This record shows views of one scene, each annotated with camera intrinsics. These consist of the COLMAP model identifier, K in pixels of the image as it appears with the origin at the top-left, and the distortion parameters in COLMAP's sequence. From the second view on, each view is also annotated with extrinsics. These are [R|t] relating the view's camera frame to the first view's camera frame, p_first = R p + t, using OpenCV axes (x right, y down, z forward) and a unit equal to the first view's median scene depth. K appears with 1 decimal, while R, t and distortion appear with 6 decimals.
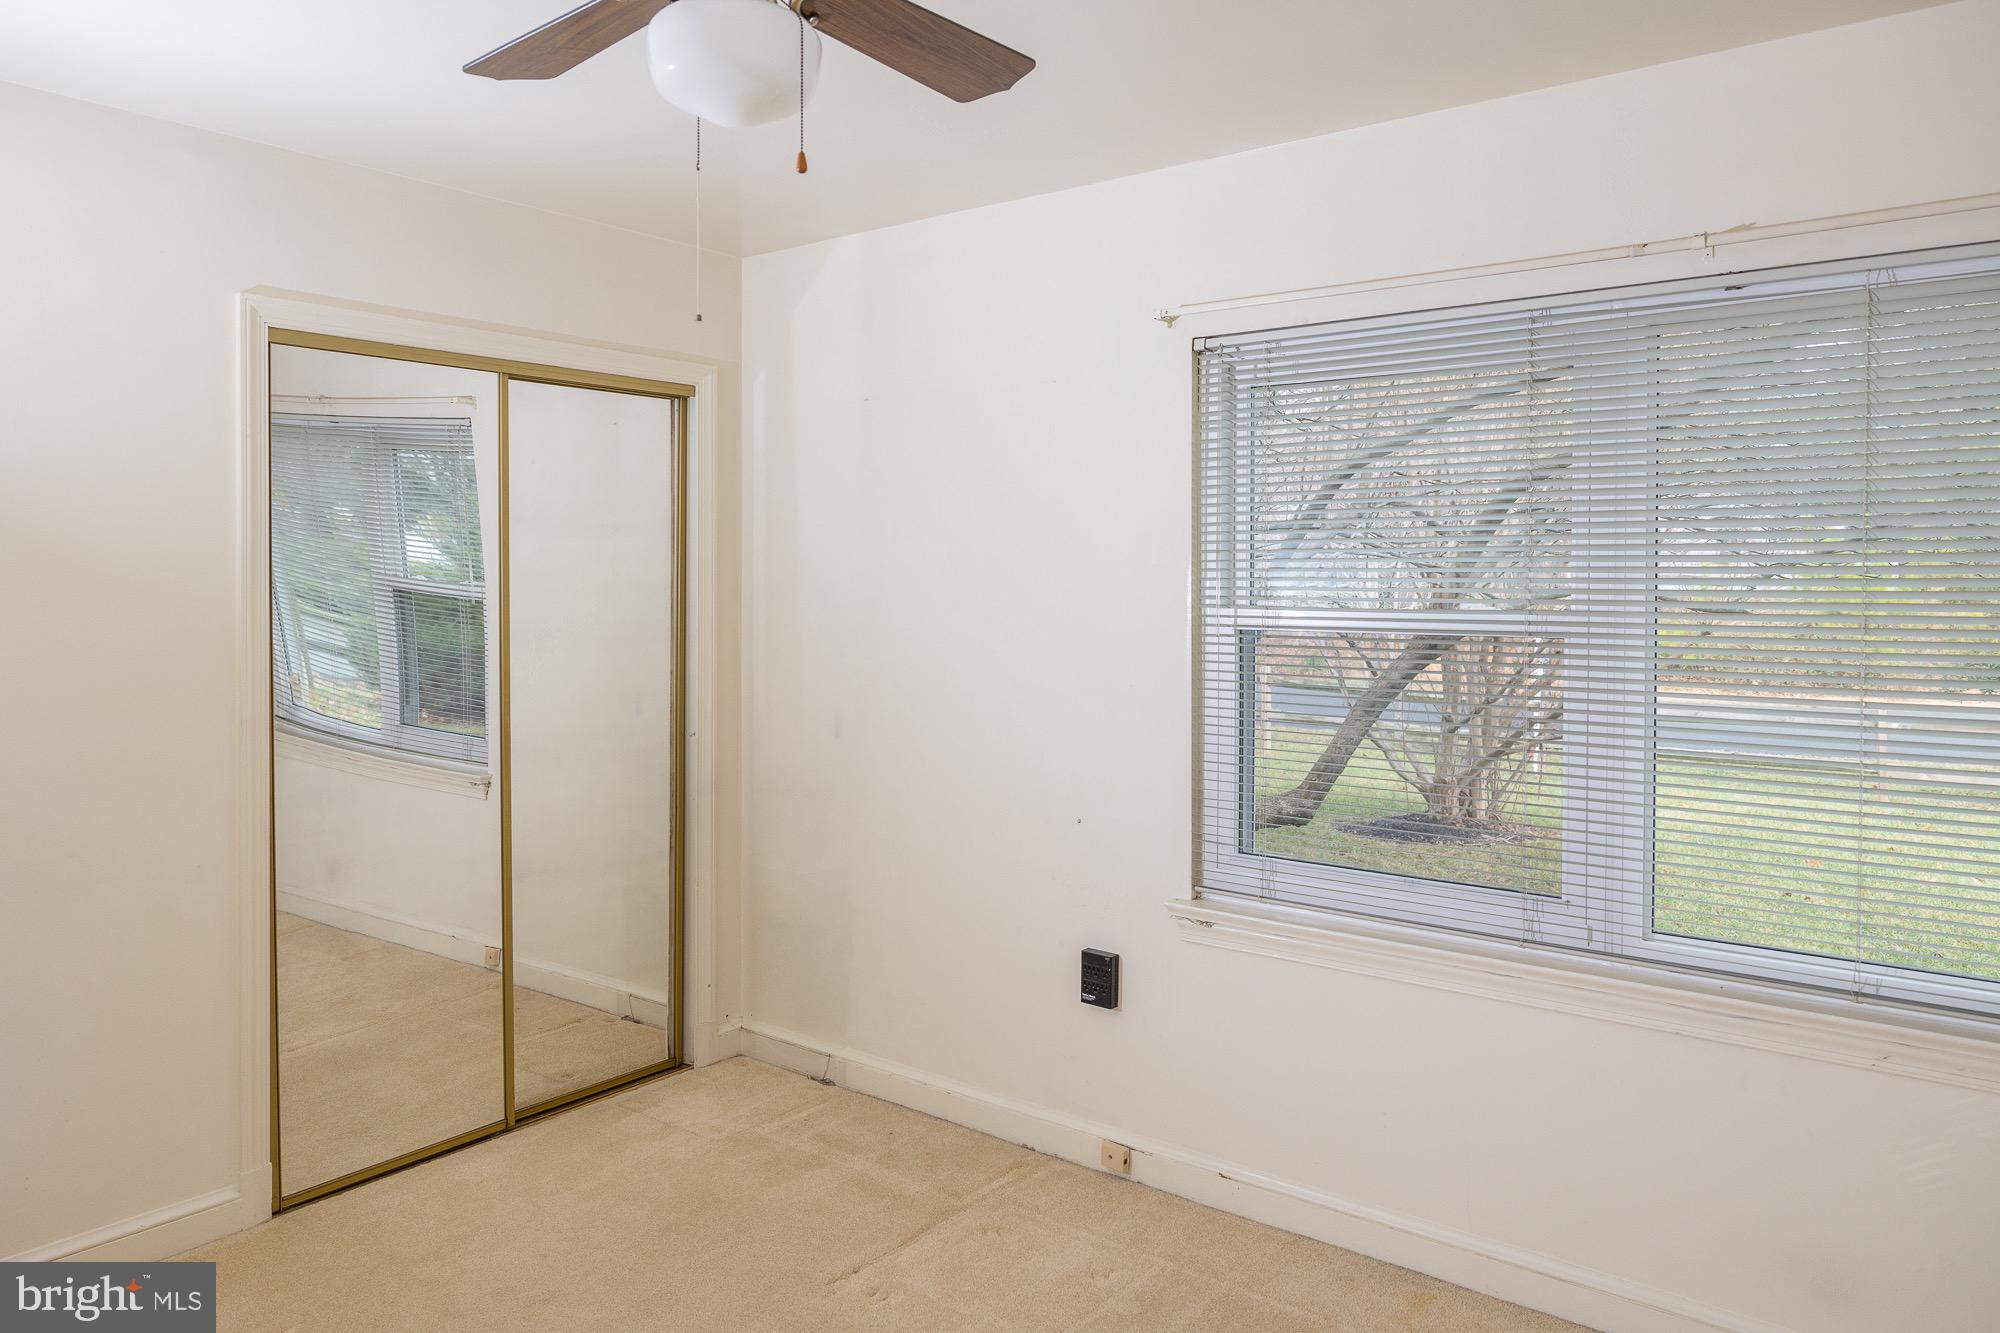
lens RADIAL K [[1395.2, 0, 999.7], [0, 1395.2, 629.6], [0, 0, 1]] dist [-0.000705, -0.000108]
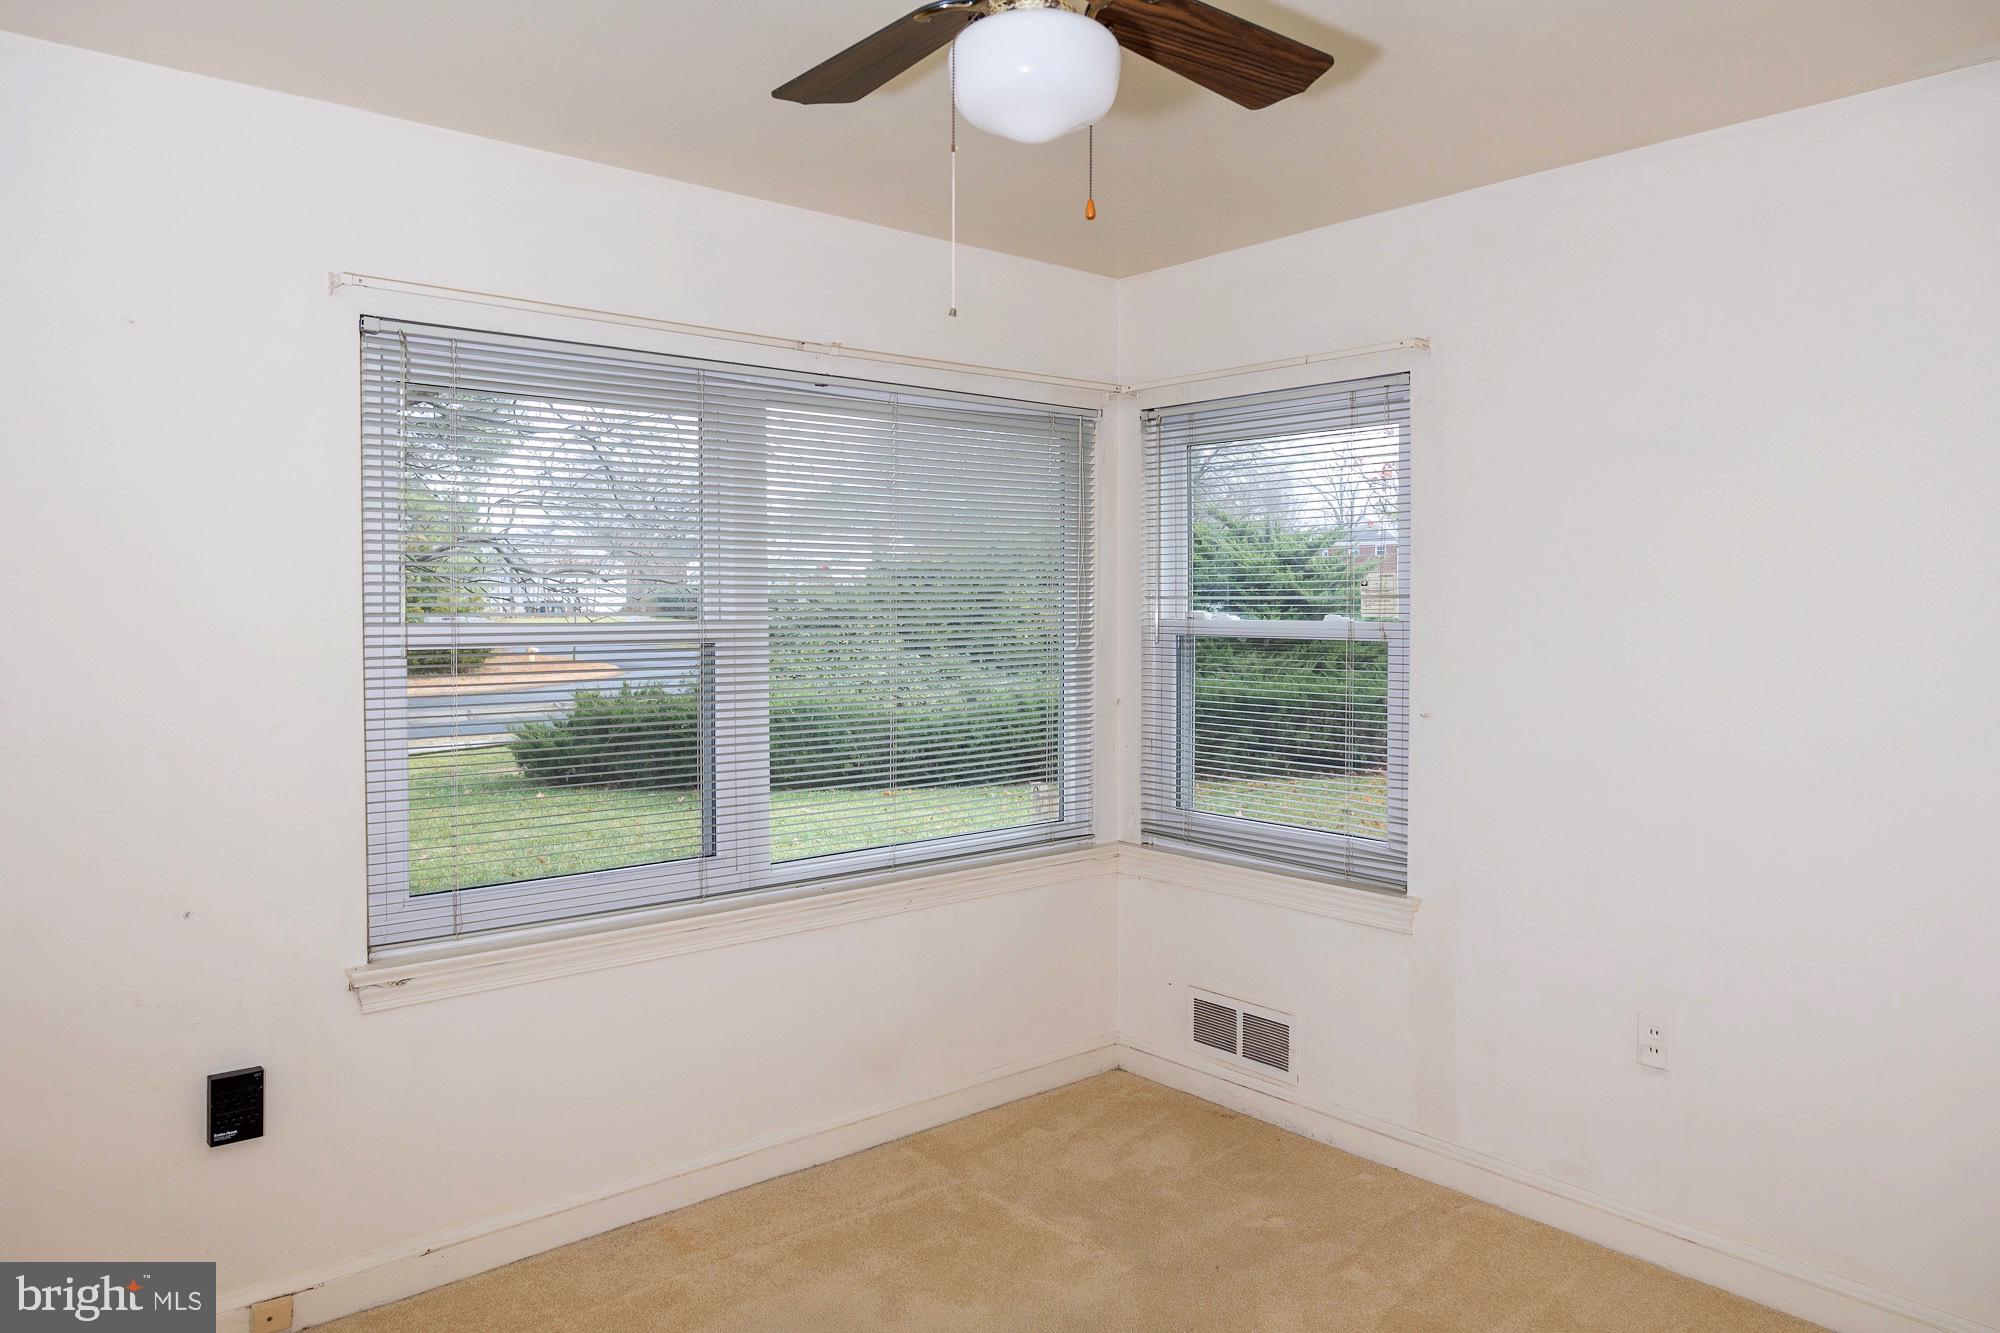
lens RADIAL K [[1369.4, 0, 1000.0], [0, 1369.4, 666.5], [0, 0, 1]] dist [0.002211, 0.002010]
pose [[0.179176, -0.052047, 0.982439, -0.721761], [0.032005, 0.998379, 0.047055, -0.021488], [-0.983296, 0.023012, 0.180552, 0.530926]]
